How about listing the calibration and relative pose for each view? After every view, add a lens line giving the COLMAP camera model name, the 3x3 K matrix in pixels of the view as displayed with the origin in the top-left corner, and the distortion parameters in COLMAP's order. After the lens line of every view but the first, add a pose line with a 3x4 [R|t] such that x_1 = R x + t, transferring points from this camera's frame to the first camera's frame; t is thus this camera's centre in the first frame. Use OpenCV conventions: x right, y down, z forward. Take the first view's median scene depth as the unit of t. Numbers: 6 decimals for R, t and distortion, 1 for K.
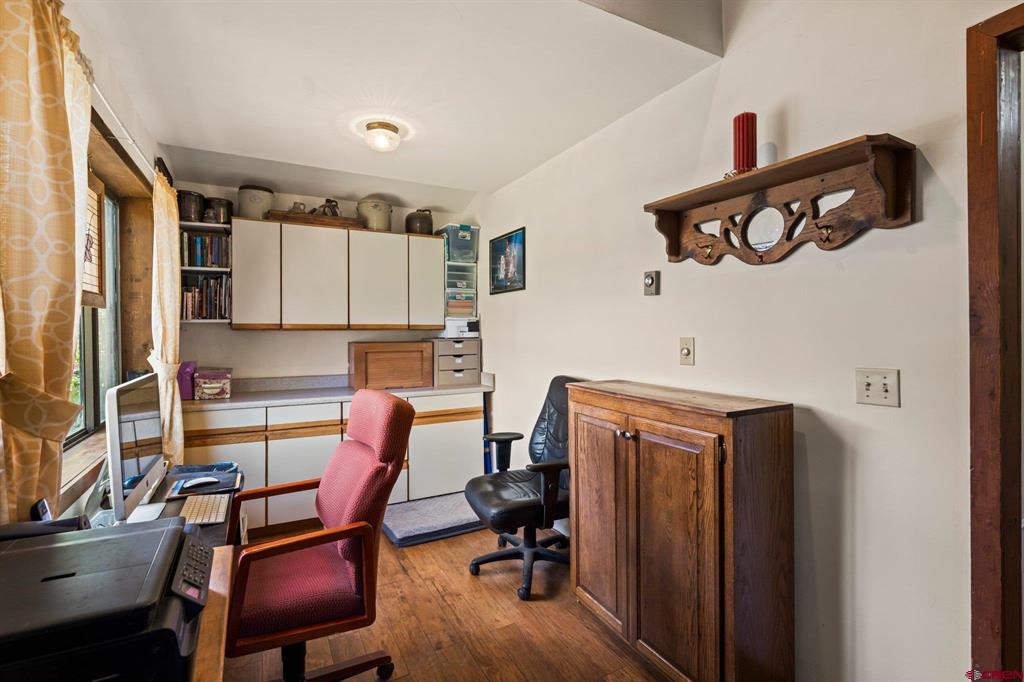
lens RADIAL K [[469.1, 0, 511.4], [0, 469.1, 337.0], [0, 0, 1]] dist [-0.000718, 0.000001]
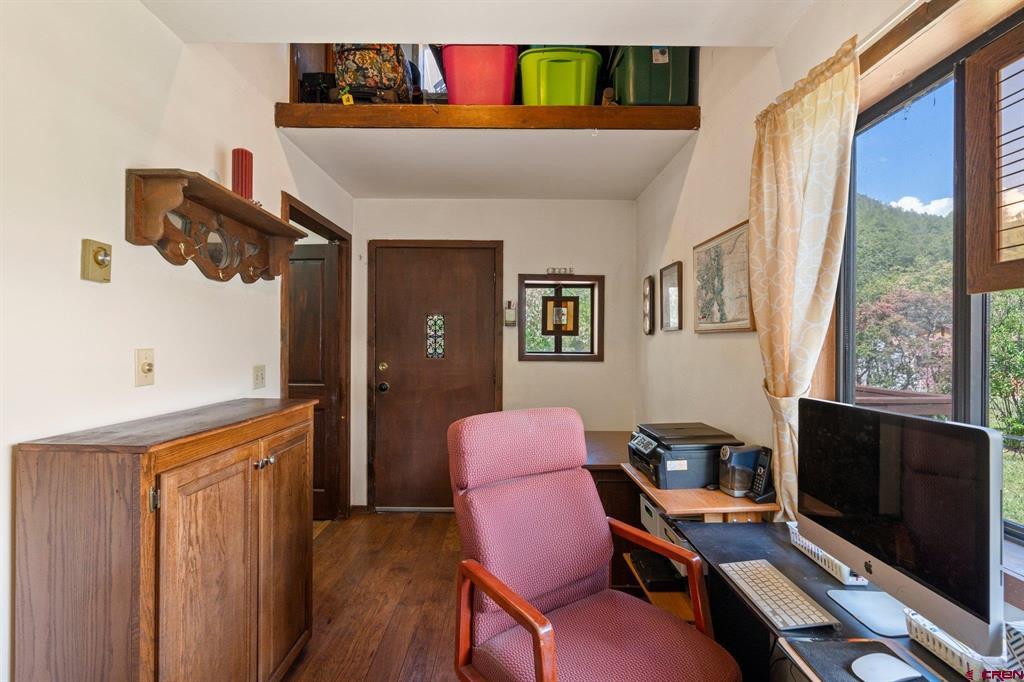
lens RADIAL K [[469.1, 0, 512.9], [0, 469.1, 342.1], [0, 0, 1]] dist [-0.000718, 0.000001]
pose [[-0.880266, 0.000811, 0.474480, -0.489736], [0.001927, 0.999996, 0.001867, -0.009217], [-0.474477, 0.002558, -0.880264, 1.356944]]
